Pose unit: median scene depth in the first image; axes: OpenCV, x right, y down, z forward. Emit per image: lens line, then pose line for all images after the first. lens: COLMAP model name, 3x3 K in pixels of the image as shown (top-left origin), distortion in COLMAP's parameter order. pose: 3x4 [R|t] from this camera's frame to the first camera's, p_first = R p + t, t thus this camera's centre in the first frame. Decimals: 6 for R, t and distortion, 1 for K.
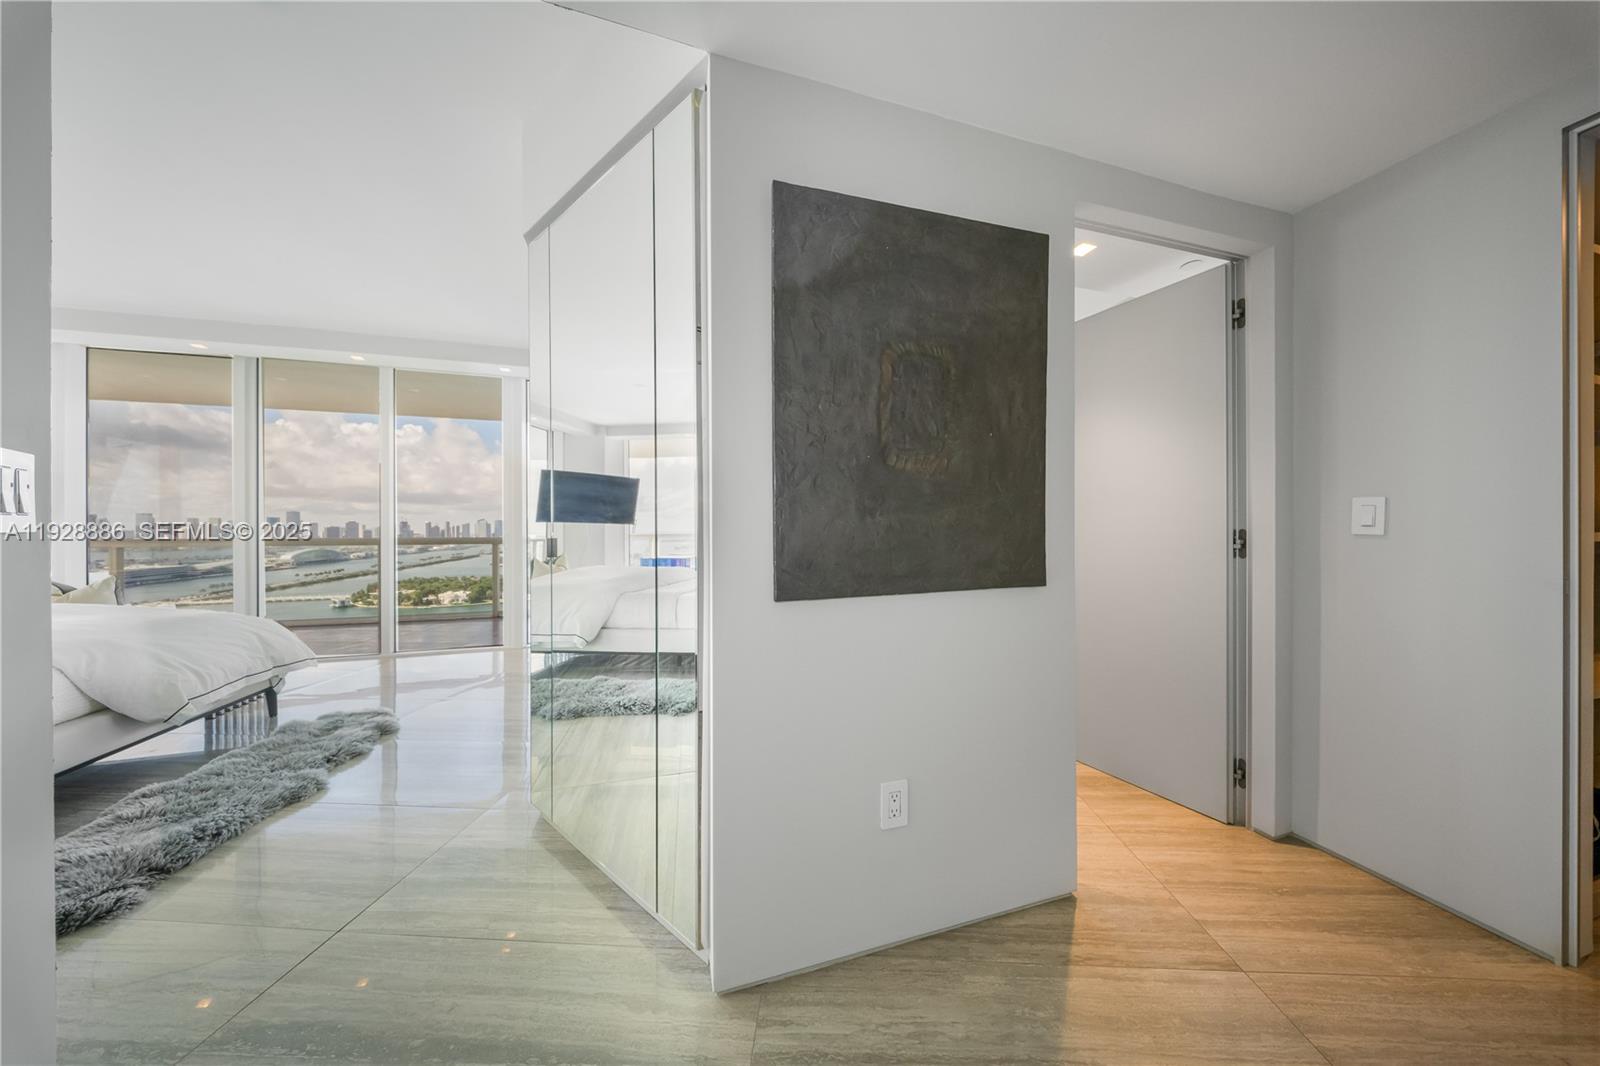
lens RADIAL K [[481.3, 0, 800.0], [0, 481.3, 533.0], [0, 0, 1]] dist [-0.000993, -0.000101]
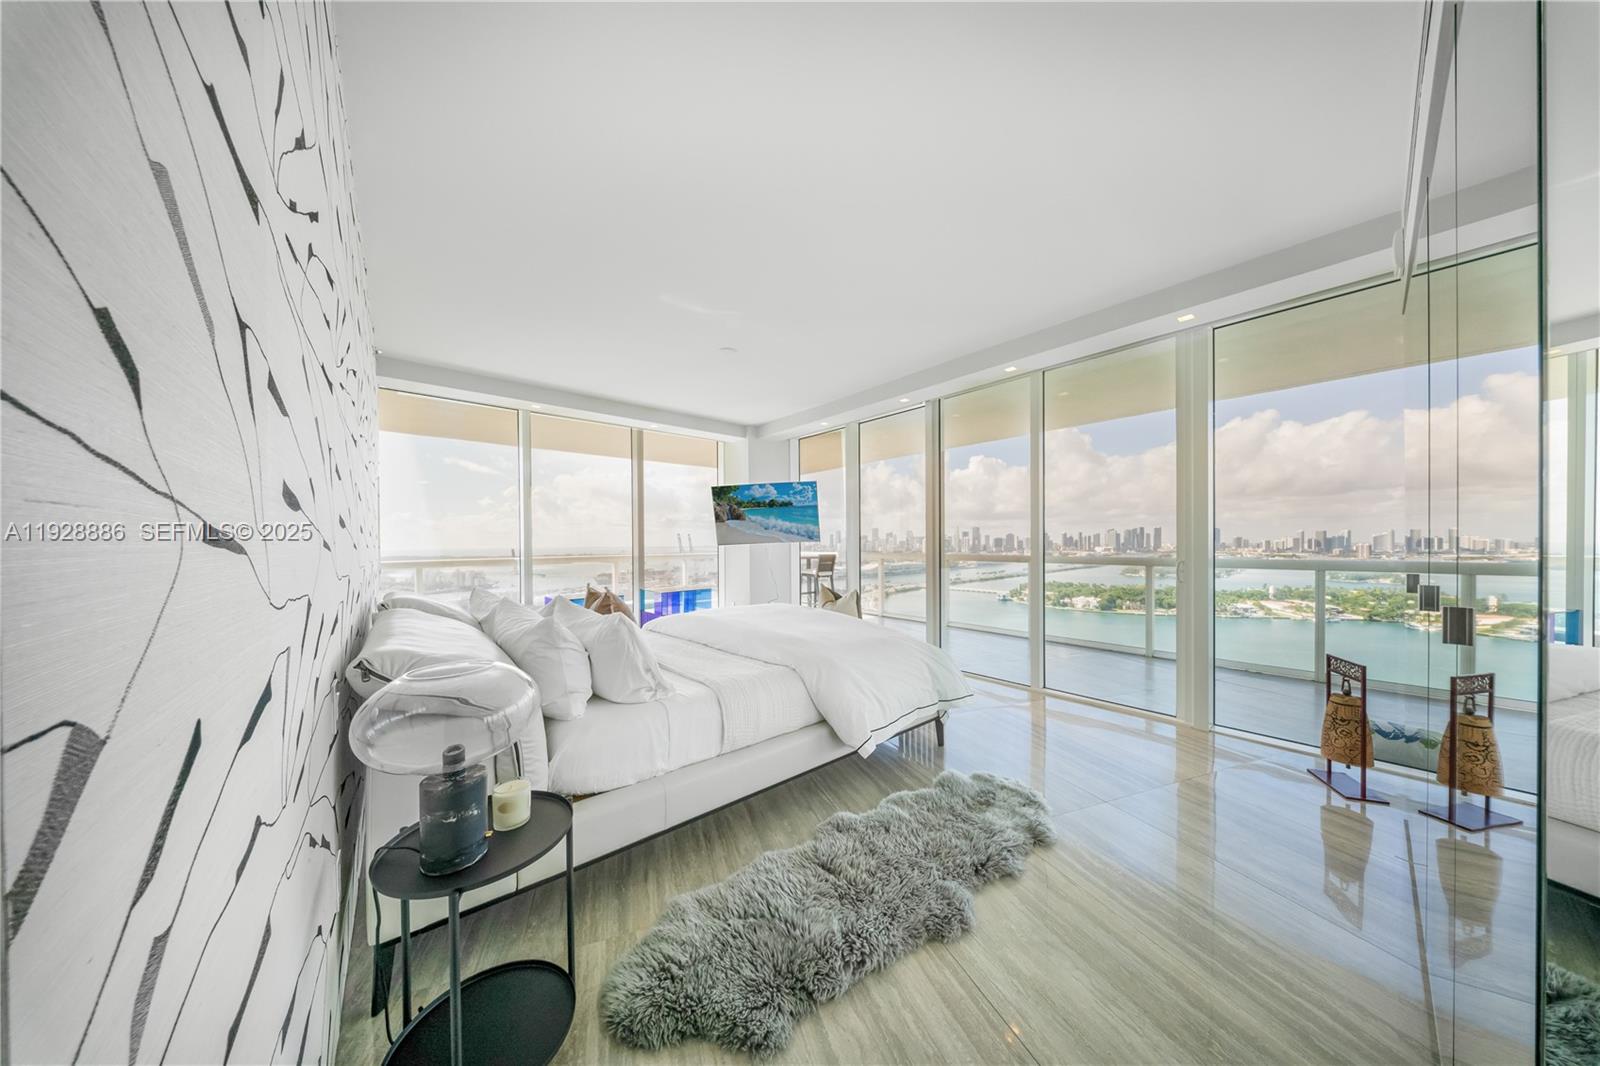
lens RADIAL K [[458.9, 0, 802.4], [0, 458.9, 543.1], [0, 0, 1]] dist [-0.000546, -0.000017]
pose [[0.384825, 0.005273, -0.922975, -0.349162], [-0.003861, 0.999984, 0.004103, -0.041001], [0.922982, 0.001984, 0.384839, 0.387115]]
